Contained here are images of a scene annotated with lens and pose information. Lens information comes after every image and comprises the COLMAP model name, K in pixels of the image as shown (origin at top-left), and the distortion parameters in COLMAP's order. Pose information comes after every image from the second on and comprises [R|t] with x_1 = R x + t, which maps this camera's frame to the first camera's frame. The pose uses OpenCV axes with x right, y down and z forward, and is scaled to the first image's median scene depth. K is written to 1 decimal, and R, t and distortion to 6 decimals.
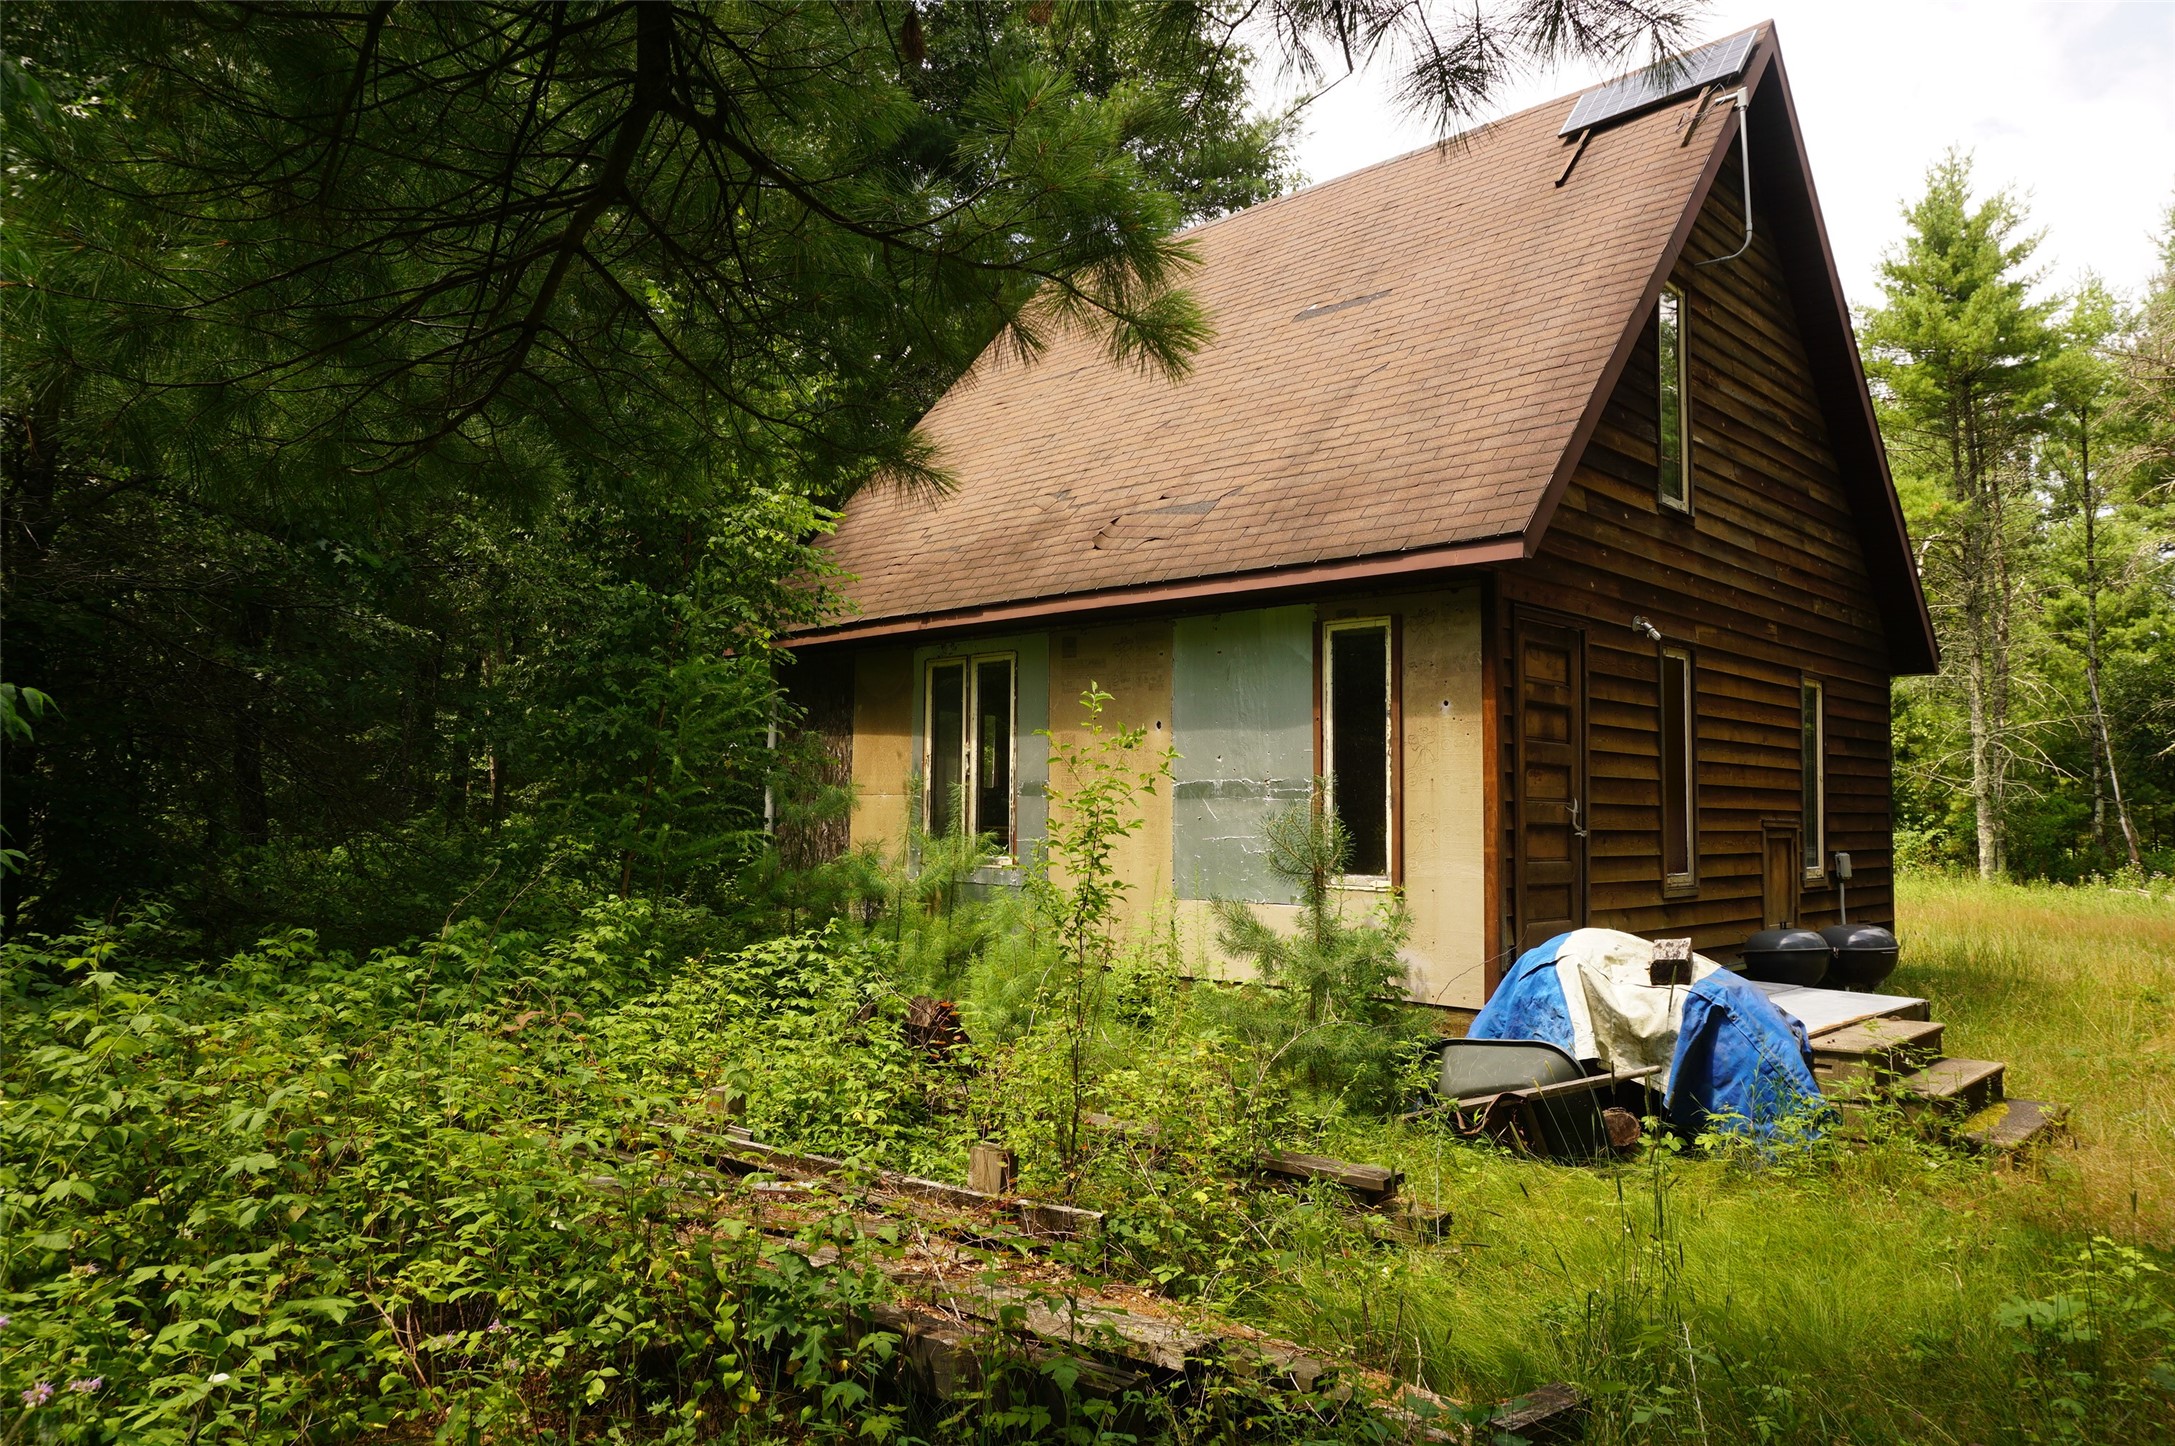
lens RADIAL K [[1477.9, 0, 1091.3], [0, 1477.9, 728.8], [0, 0, 1]] dist [-0.043969, 0.042136]
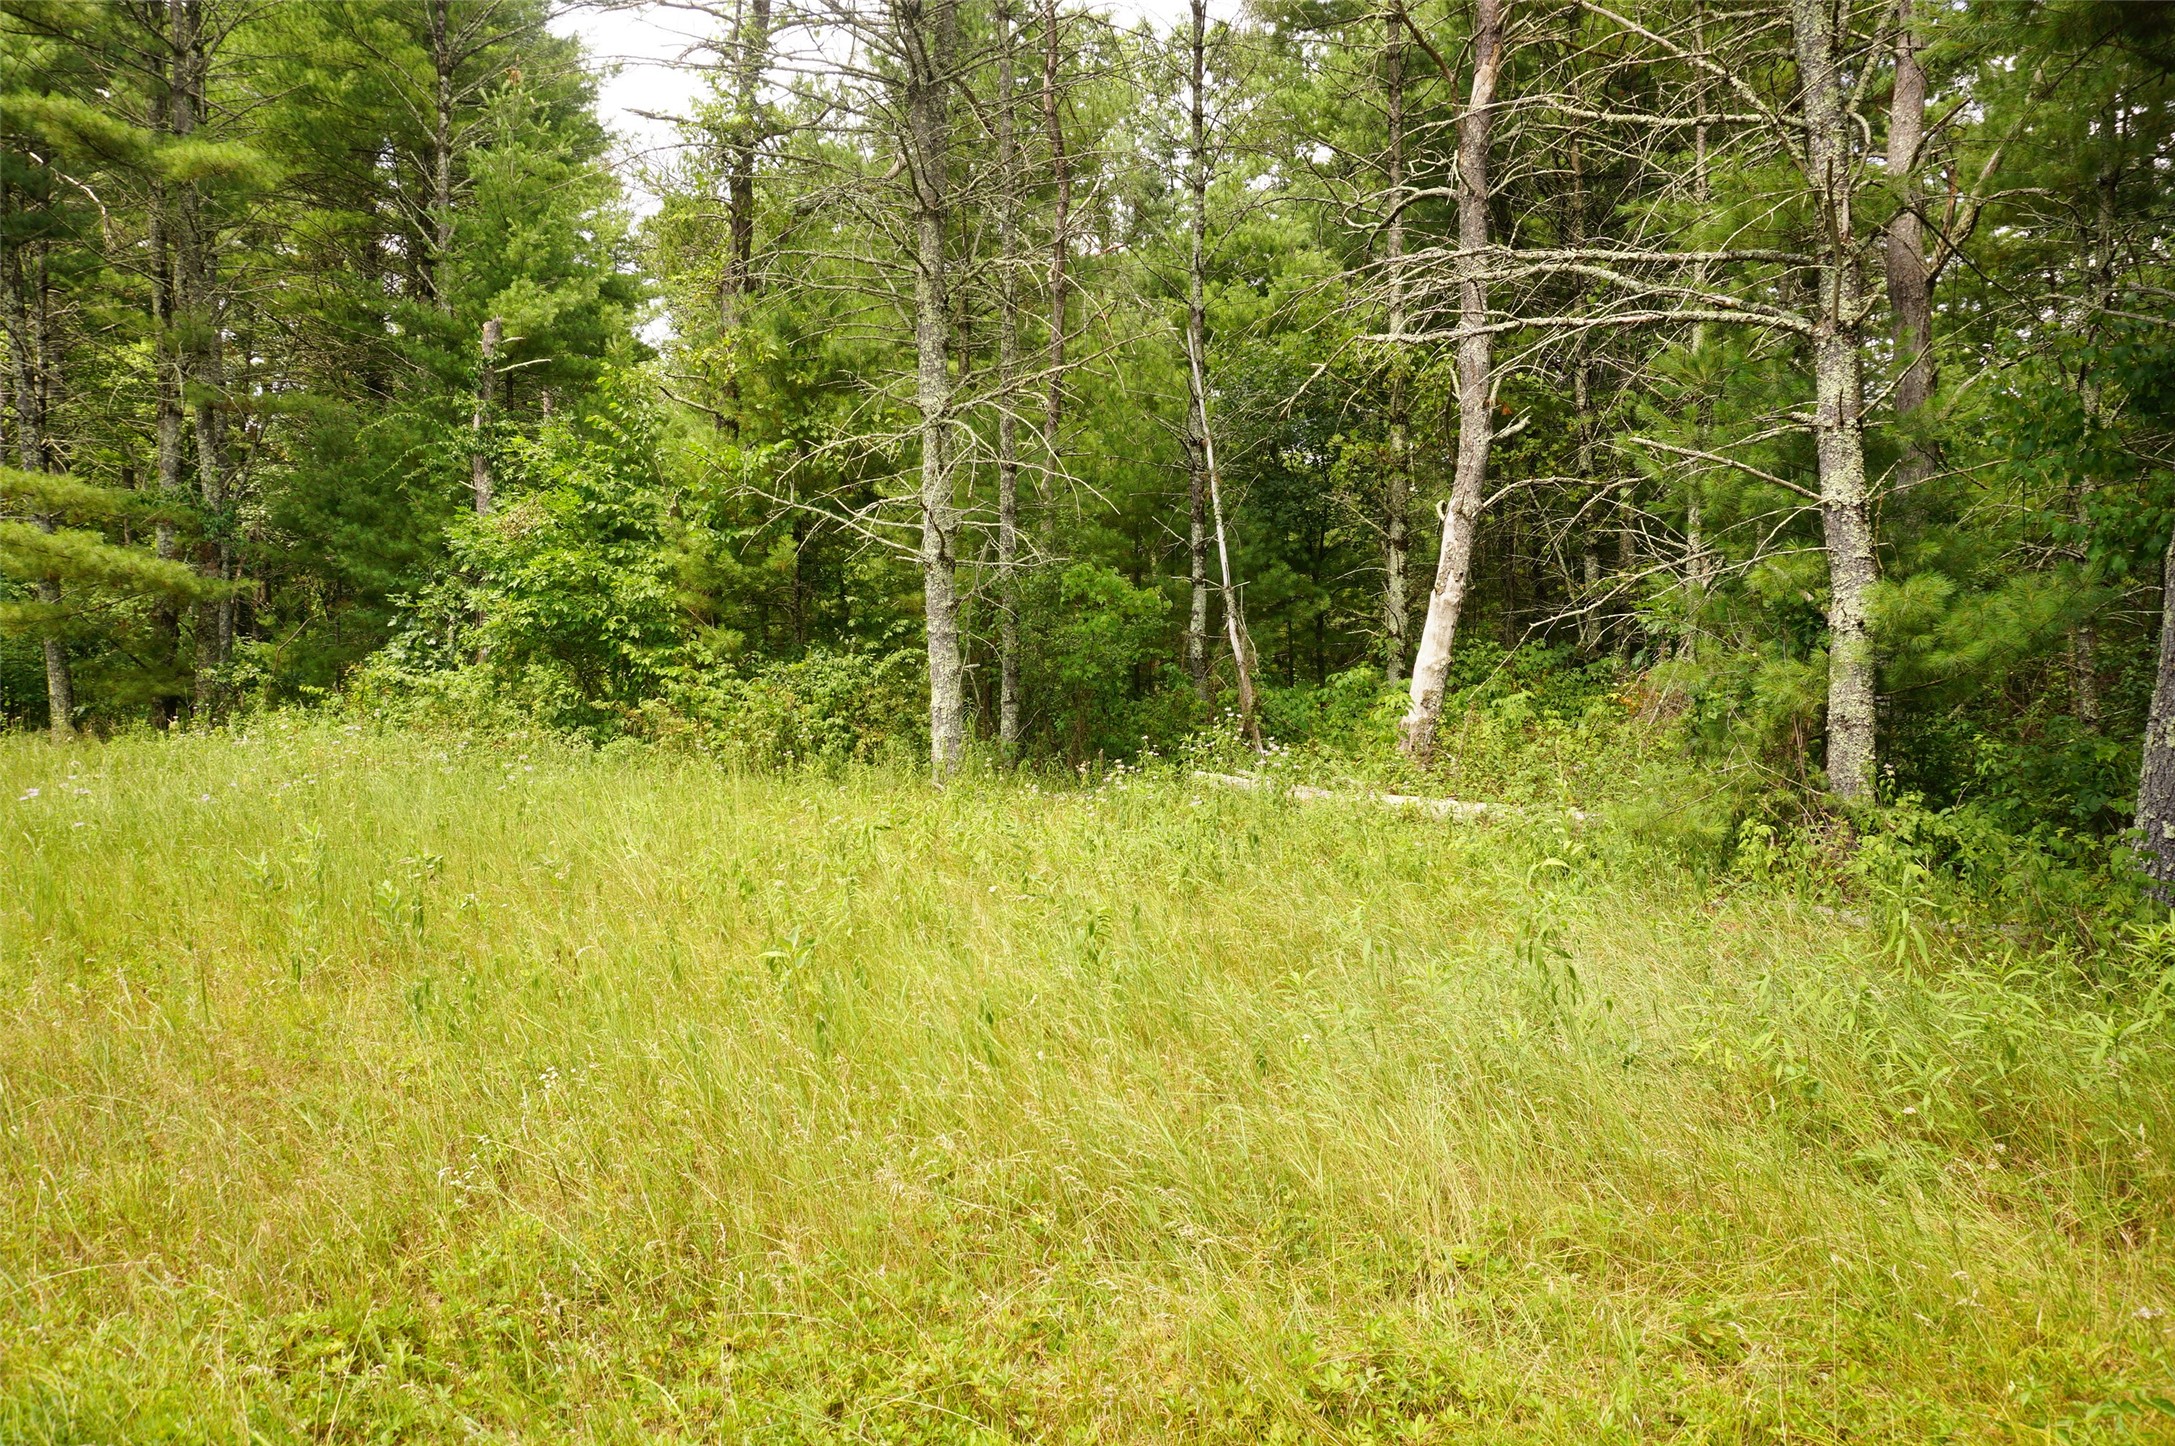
lens RADIAL K [[1477.9, 0, 1091.3], [0, 1477.9, 728.8], [0, 0, 1]] dist [-0.043969, 0.042136]
pose [[0.884738, -0.040203, 0.464351, 0.418005], [-0.011493, 0.994088, 0.107965, 0.042772], [-0.465946, -0.100858, 0.879046, 0.563157]]
